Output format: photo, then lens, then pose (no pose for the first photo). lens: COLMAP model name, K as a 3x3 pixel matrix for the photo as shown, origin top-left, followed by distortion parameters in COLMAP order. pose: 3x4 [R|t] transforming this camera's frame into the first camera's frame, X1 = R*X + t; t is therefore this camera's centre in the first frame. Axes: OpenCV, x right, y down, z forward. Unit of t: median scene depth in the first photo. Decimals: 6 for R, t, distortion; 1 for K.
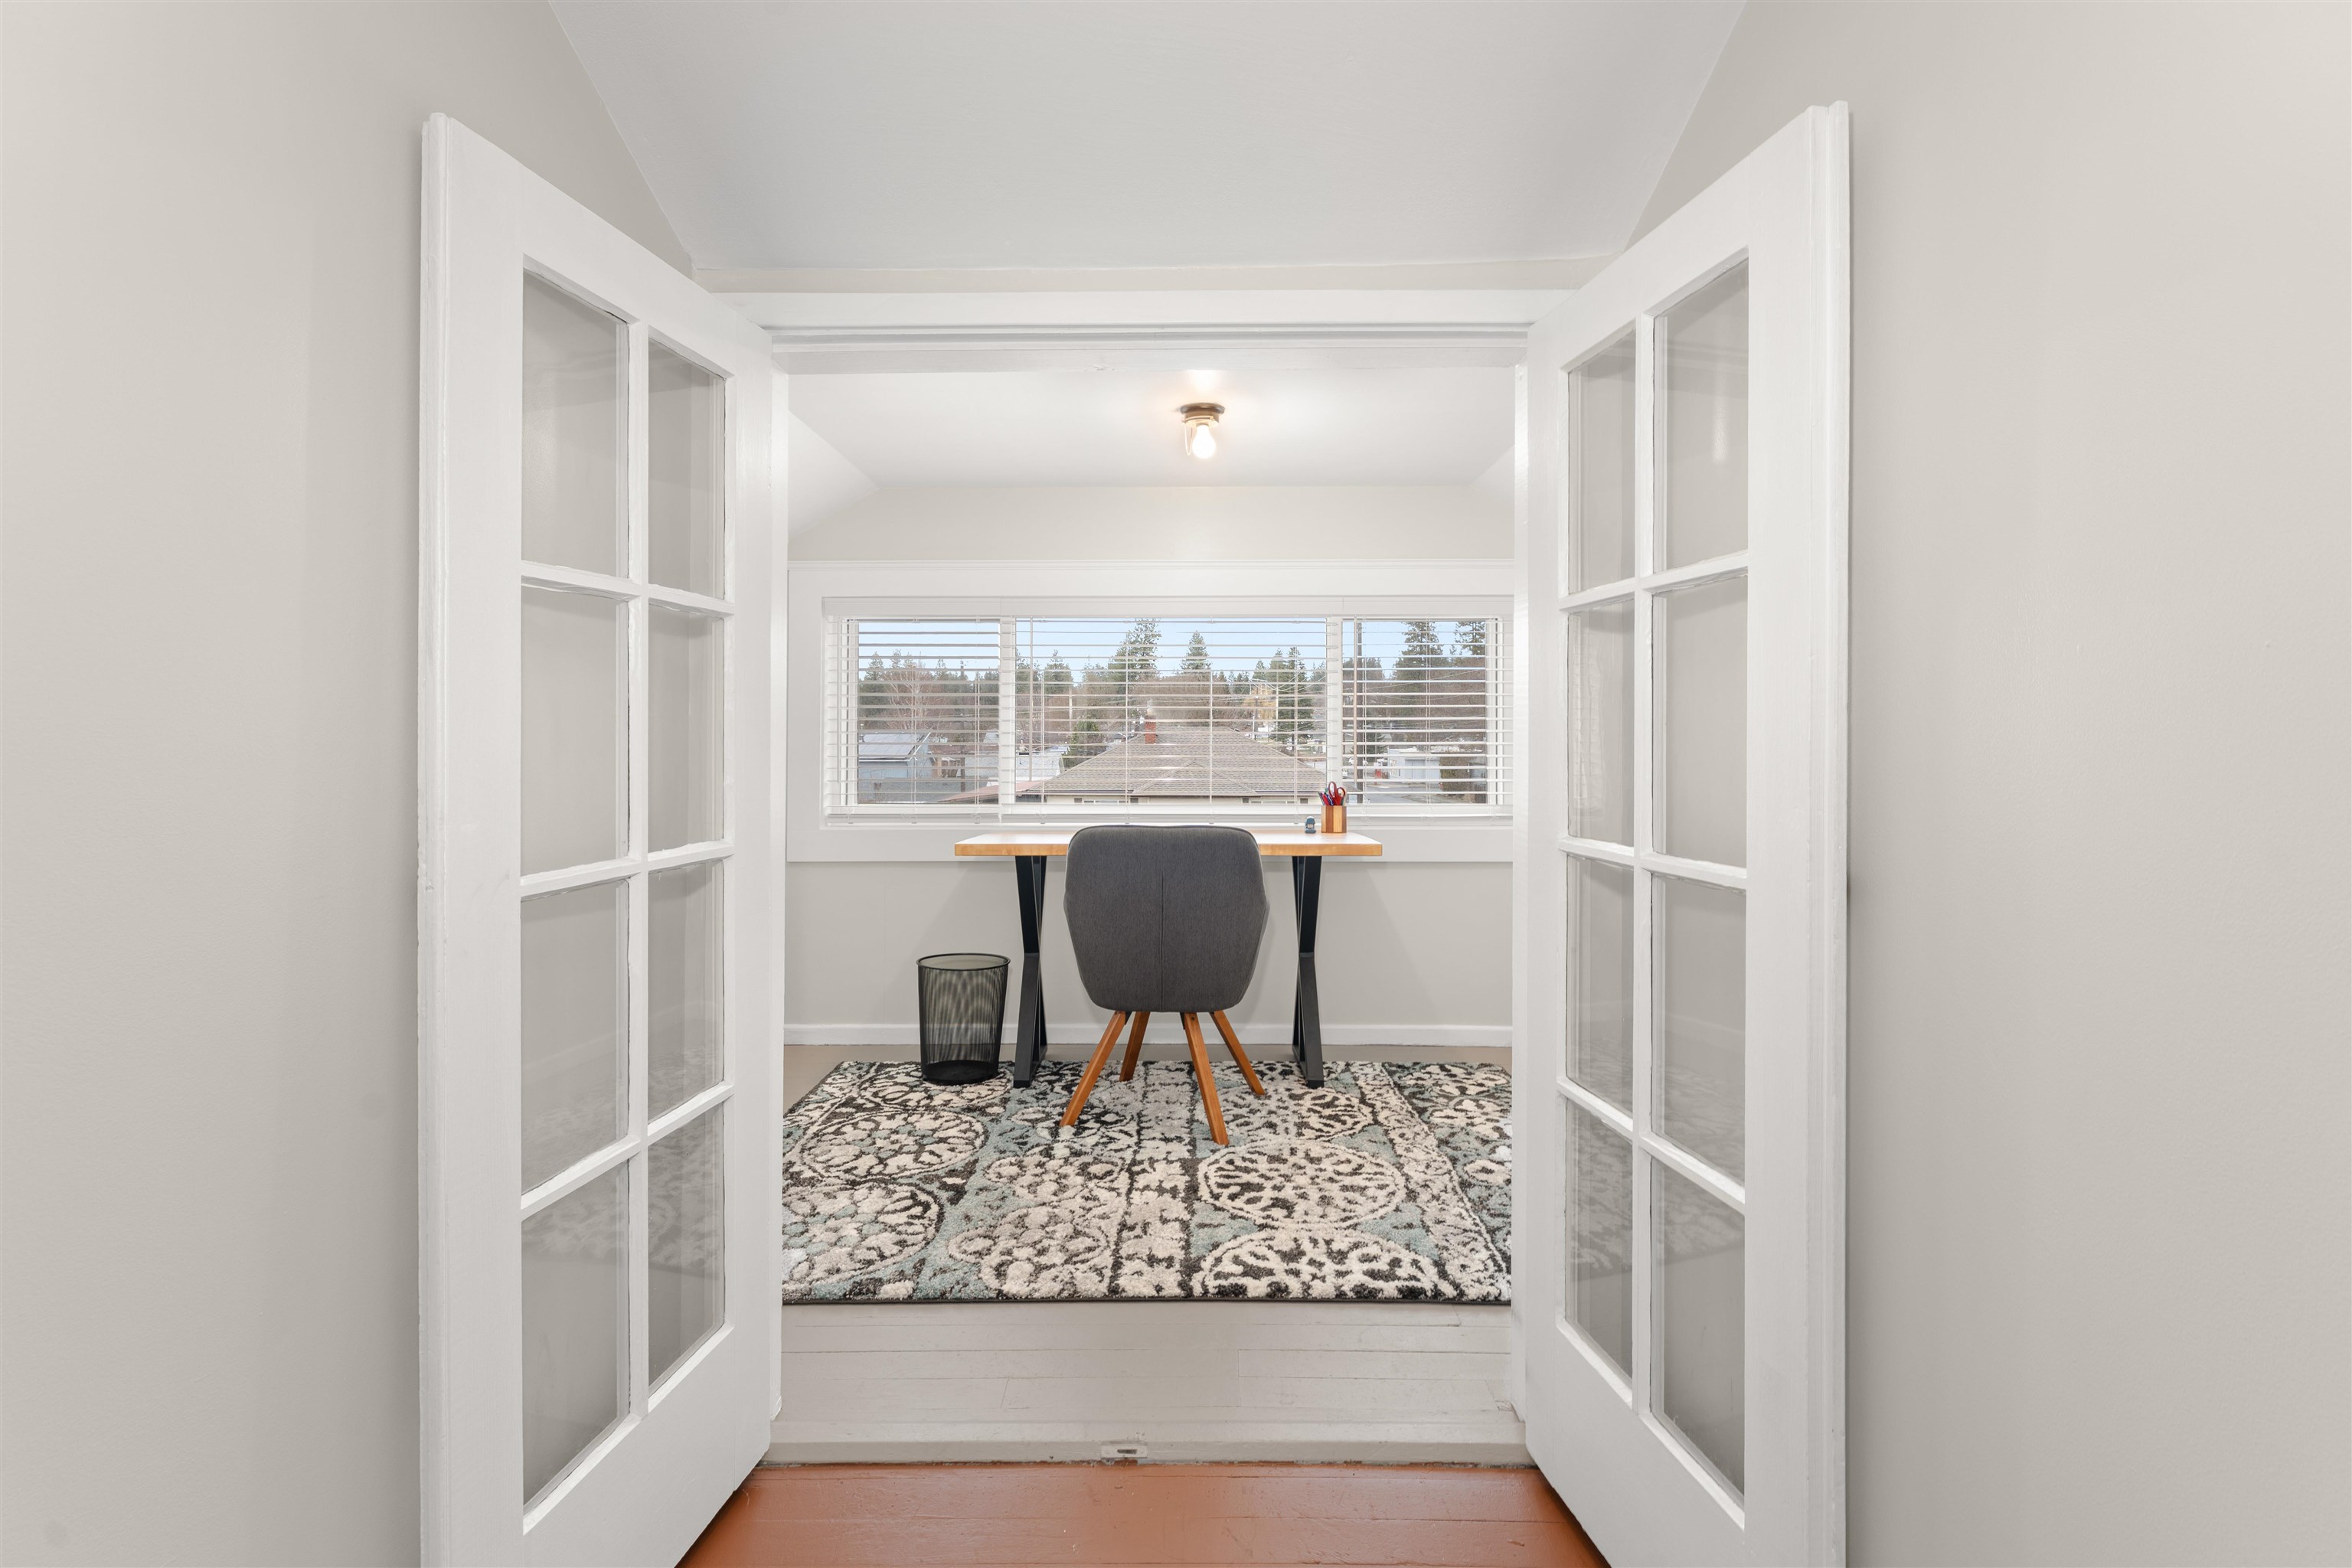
lens RADIAL K [[1089.2, 0, 1170.0], [0, 1089.2, 768.2], [0, 0, 1]] dist [-0.001718, -0.000817]
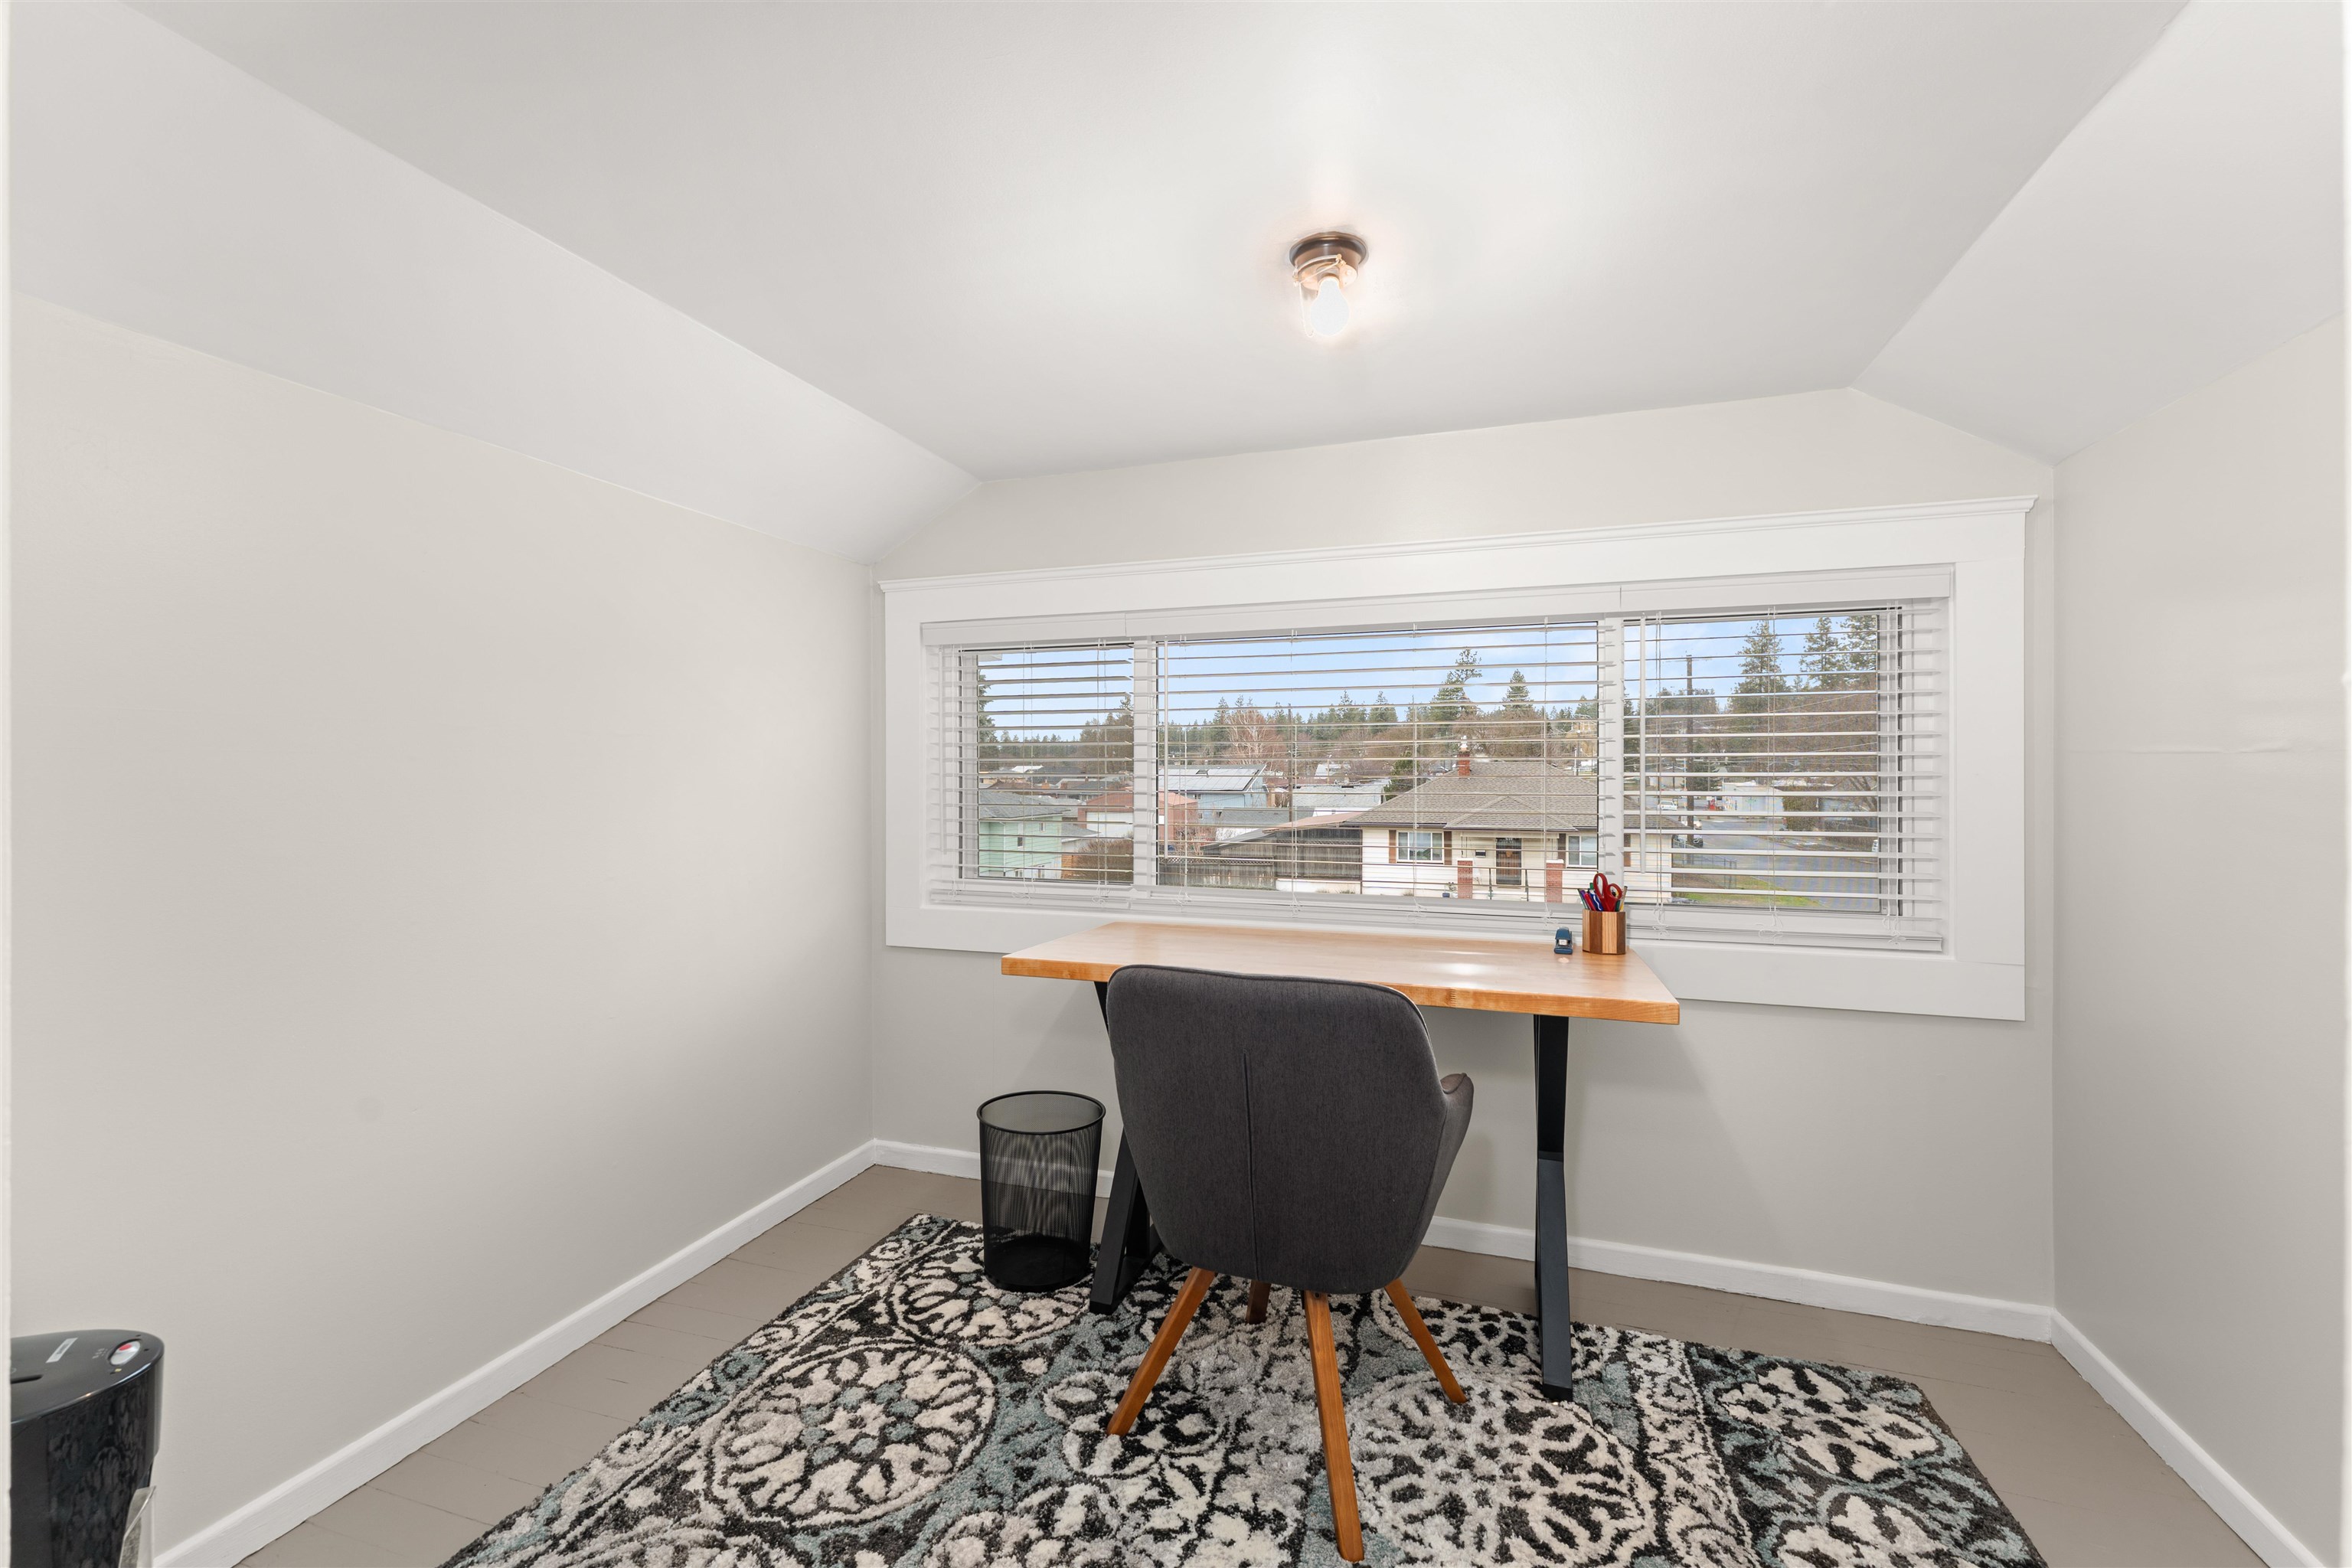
lens RADIAL K [[958.8, 0, 1183.2], [0, 958.8, 786.2], [0, 0, 1]] dist [0.002724, -0.000617]
pose [[0.950797, 0.006535, -0.309745, 0.104639], [-0.009990, 0.999904, -0.009570, -0.037395], [0.309653, 0.012193, 0.950772, 0.453560]]
